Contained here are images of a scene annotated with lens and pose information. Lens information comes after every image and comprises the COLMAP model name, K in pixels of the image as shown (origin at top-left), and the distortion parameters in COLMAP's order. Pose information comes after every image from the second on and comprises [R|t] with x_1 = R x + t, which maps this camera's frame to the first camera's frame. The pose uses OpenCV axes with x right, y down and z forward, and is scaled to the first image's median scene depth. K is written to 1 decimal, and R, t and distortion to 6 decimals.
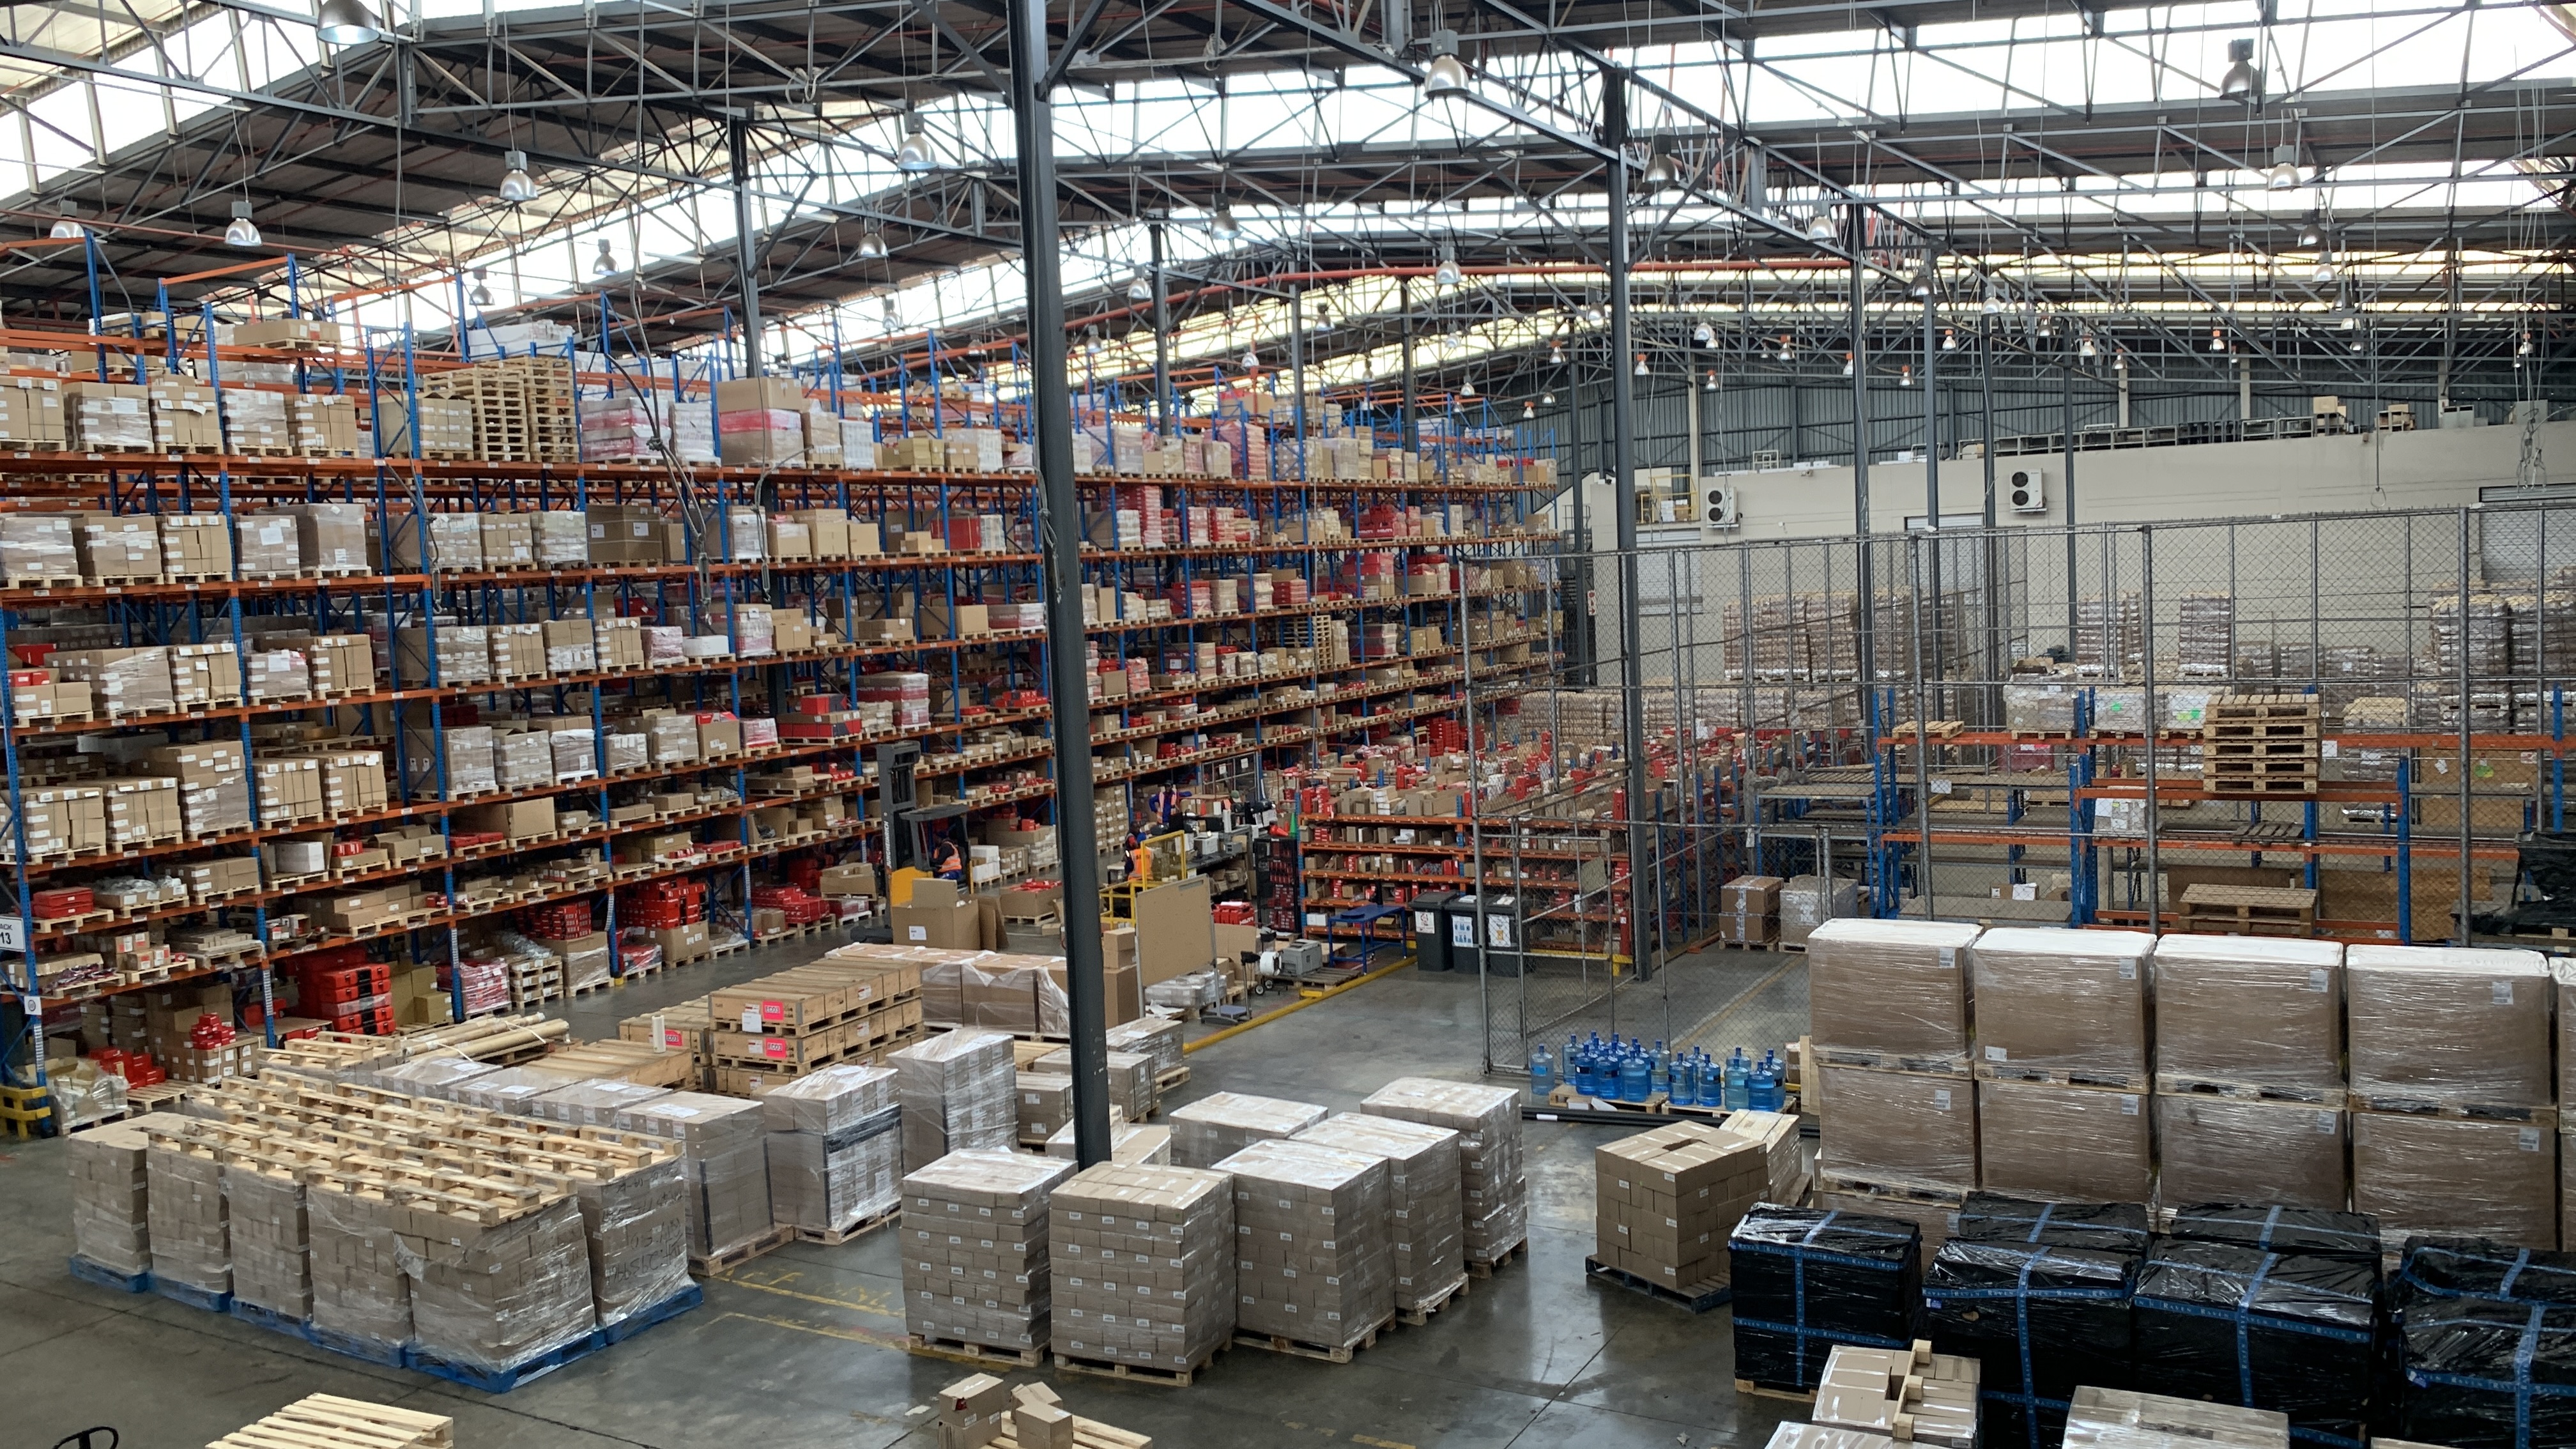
lens RADIAL K [[1978.5, 0, 1308.3], [0, 1978.5, 699.1], [0, 0, 1]] dist [0.064962, -0.085230]
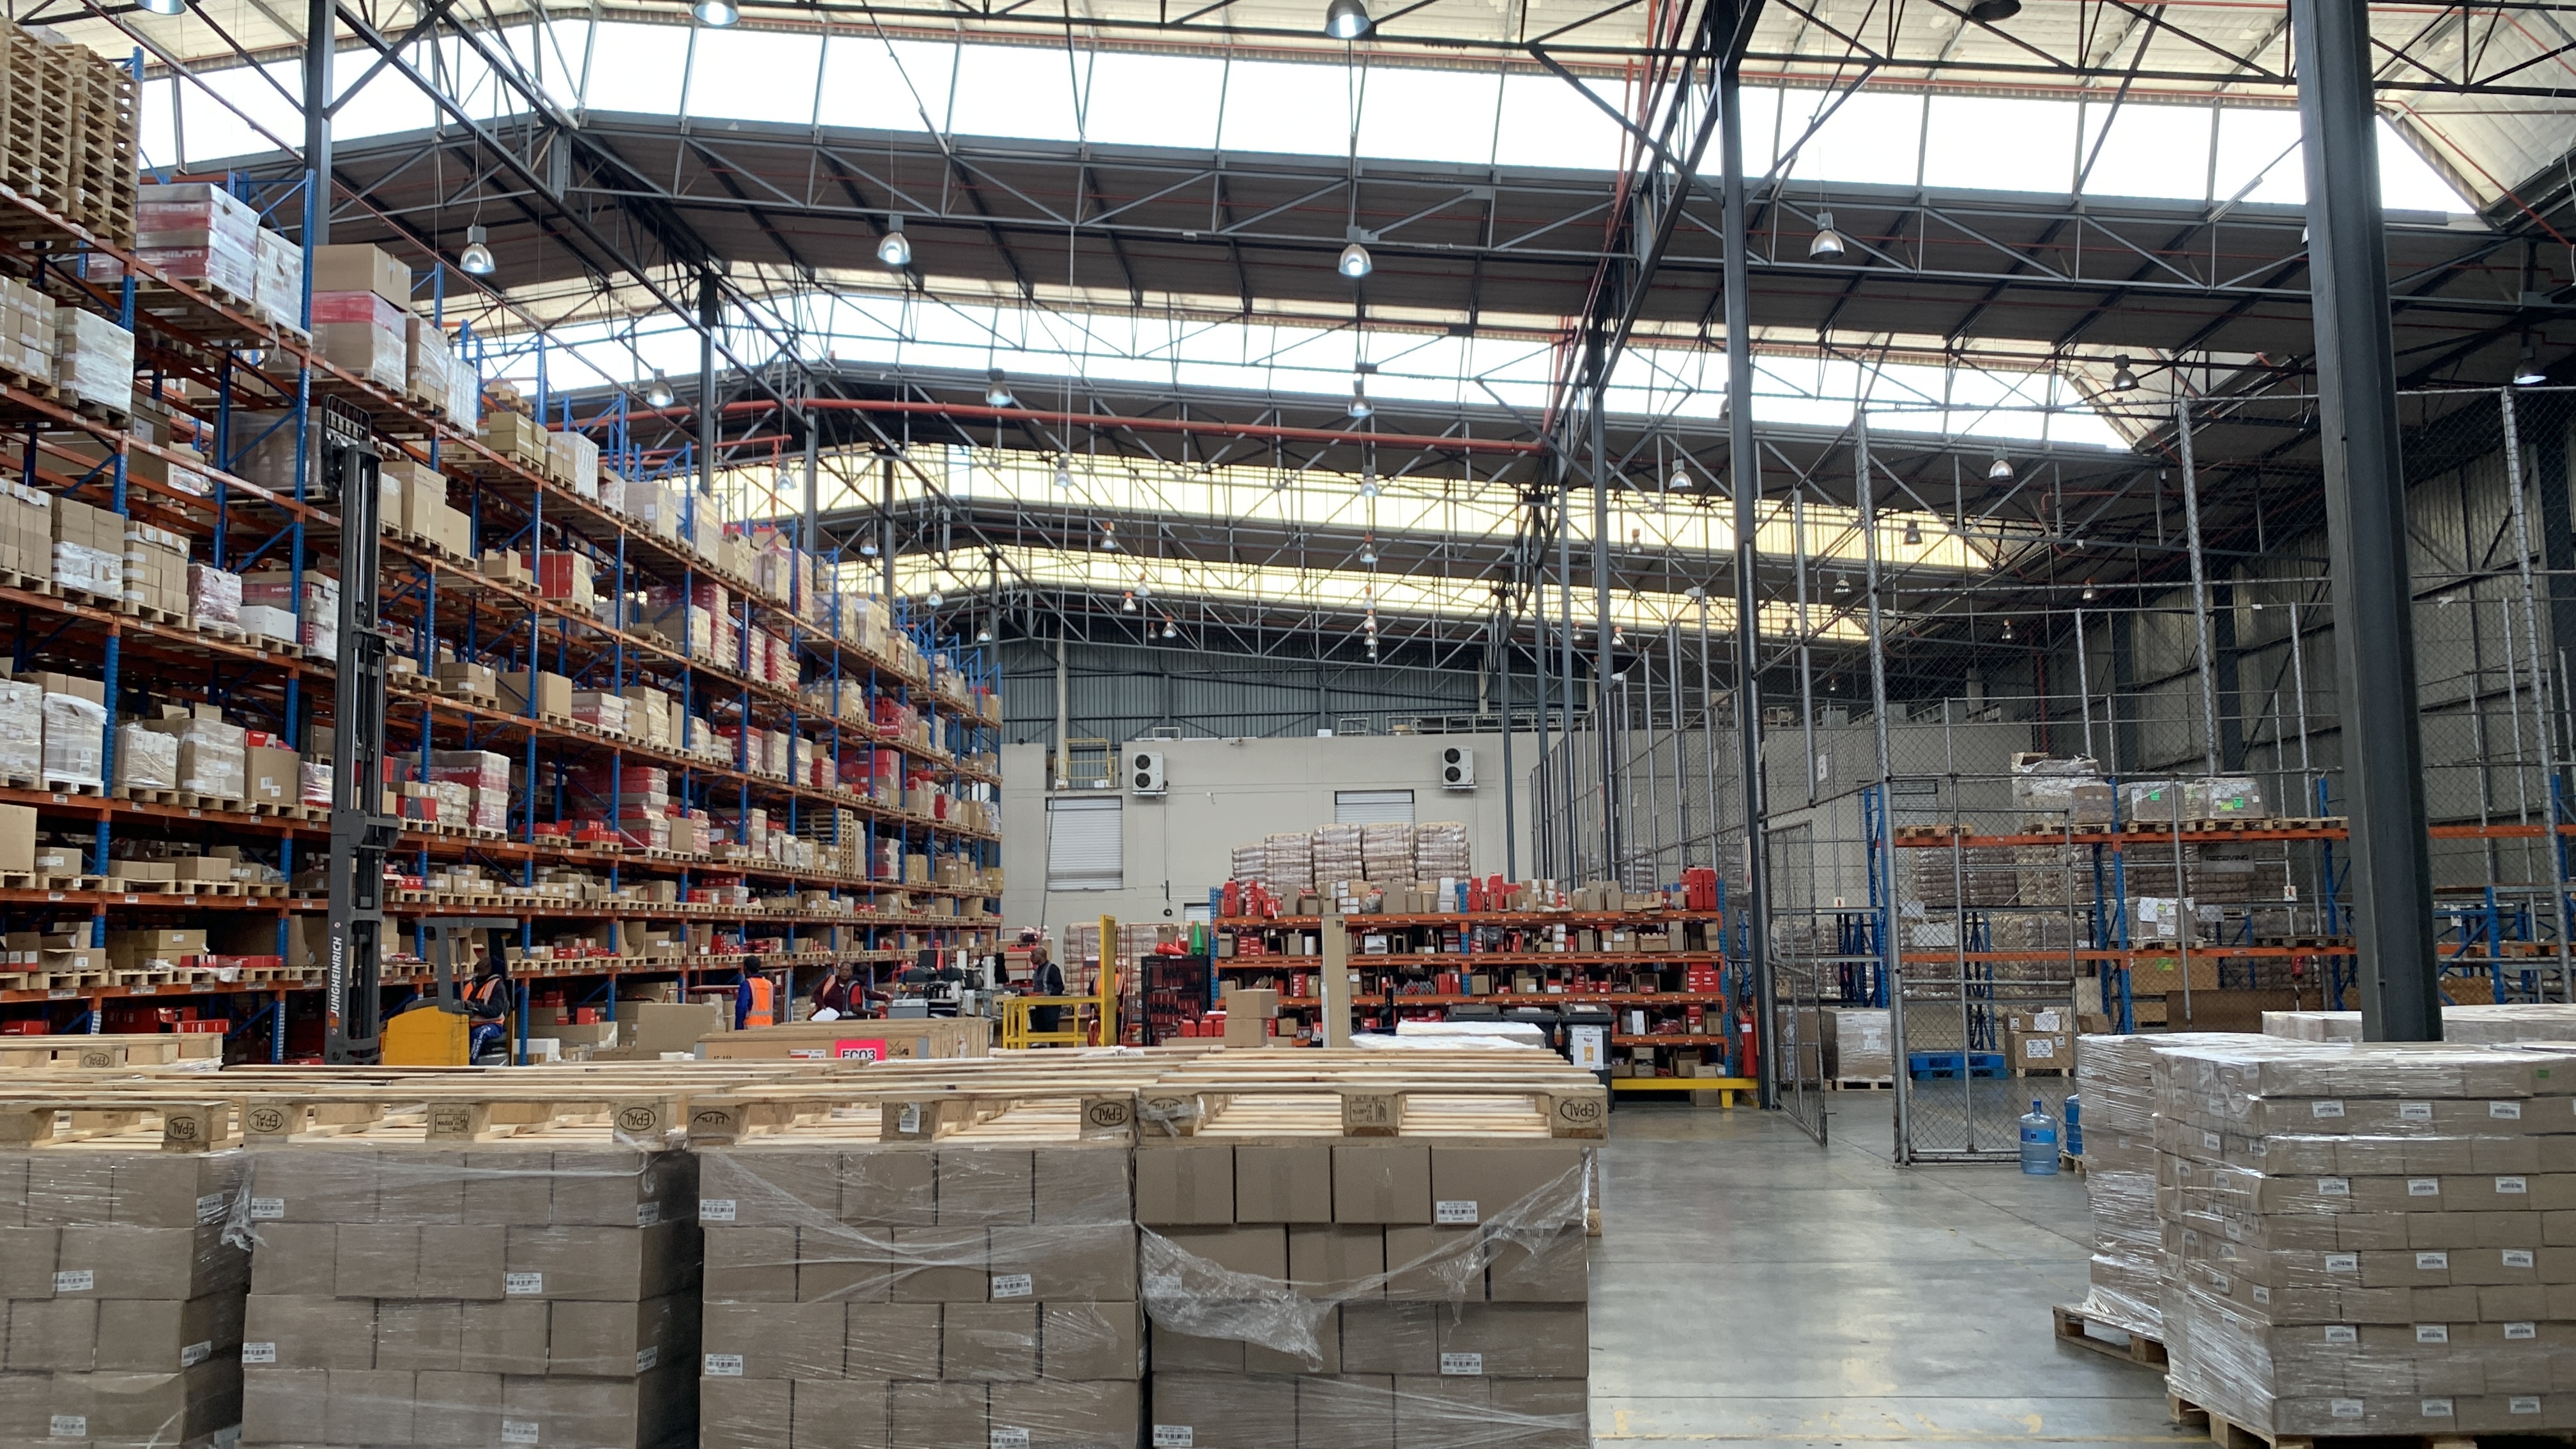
lens RADIAL K [[1978.5, 0, 1291.2], [0, 1978.5, 731.9], [0, 0, 1]] dist [0.064962, -0.085230]
pose [[0.892049, 0.077668, 0.445215, -0.335550], [0.009739, 0.981590, -0.190752, 0.141719], [-0.451834, 0.174496, 0.874870, 0.389528]]
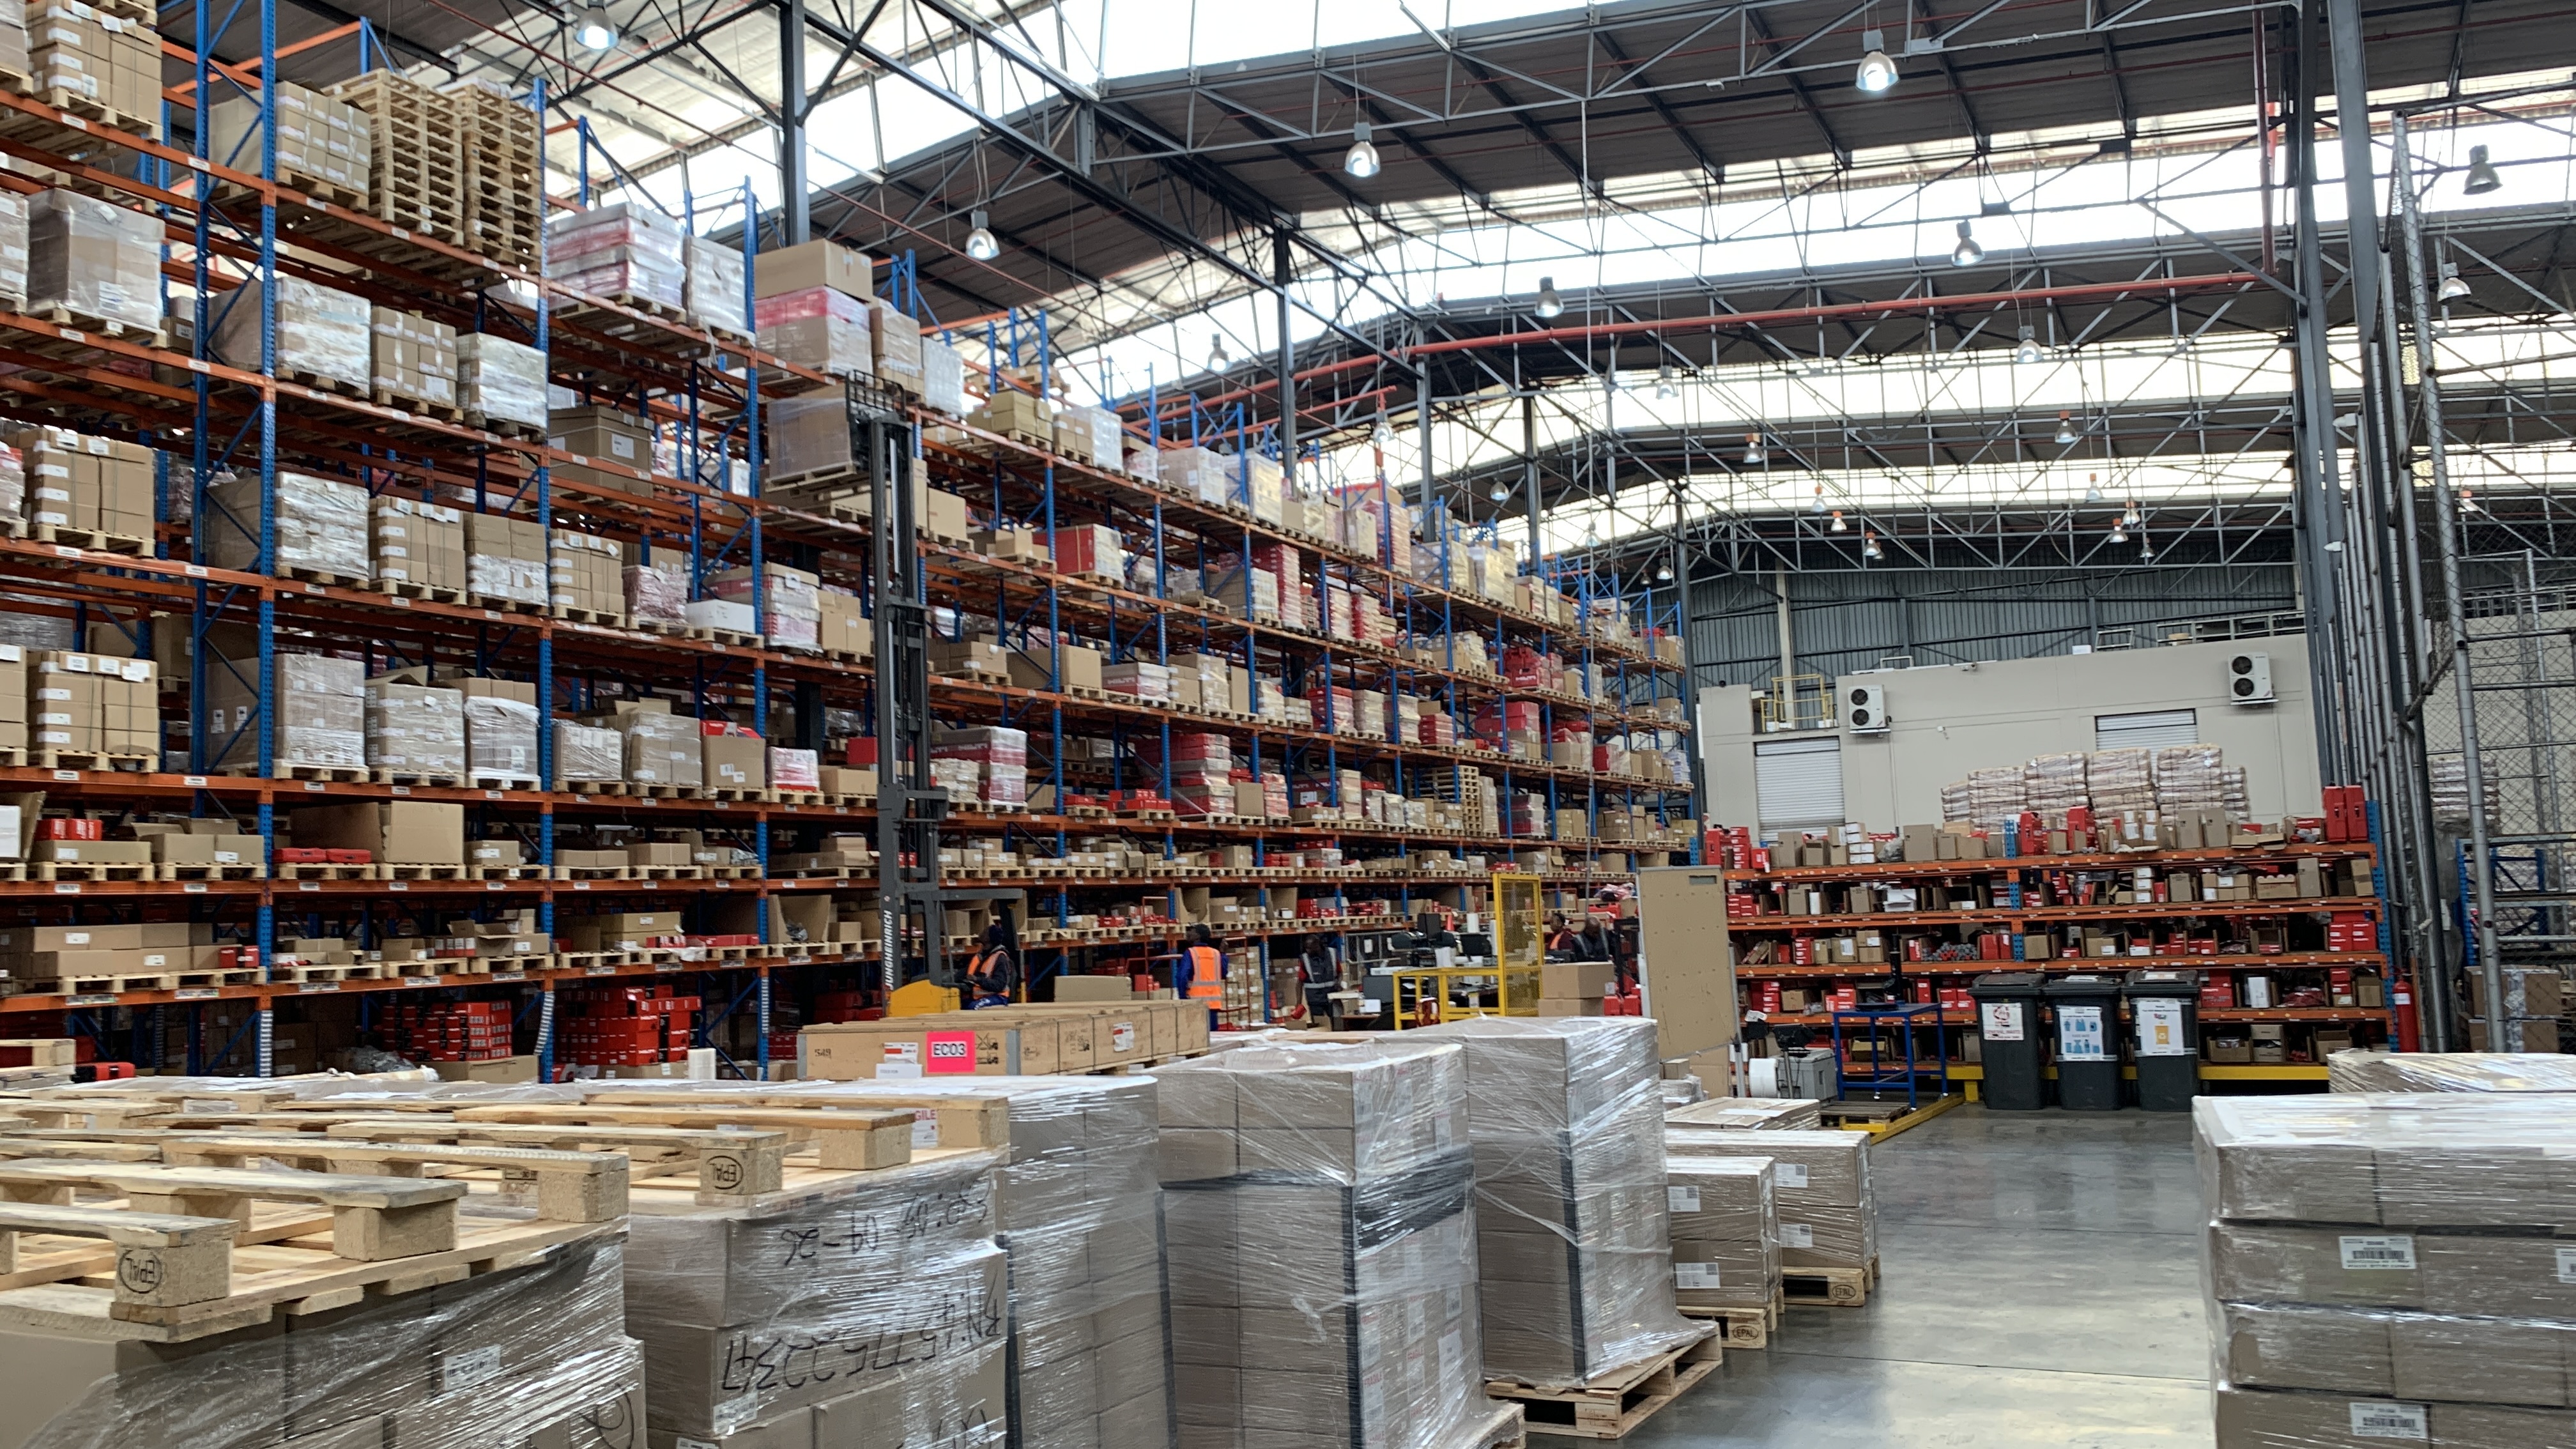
lens RADIAL K [[1978.5, 0, 1274.5], [0, 1978.5, 740.0], [0, 0, 1]] dist [0.064962, -0.085230]
pose [[0.999131, 0.009116, 0.040679, -0.176223], [-0.002261, 0.986211, -0.165476, 0.131579], [-0.041626, 0.165240, 0.985375, 0.439757]]
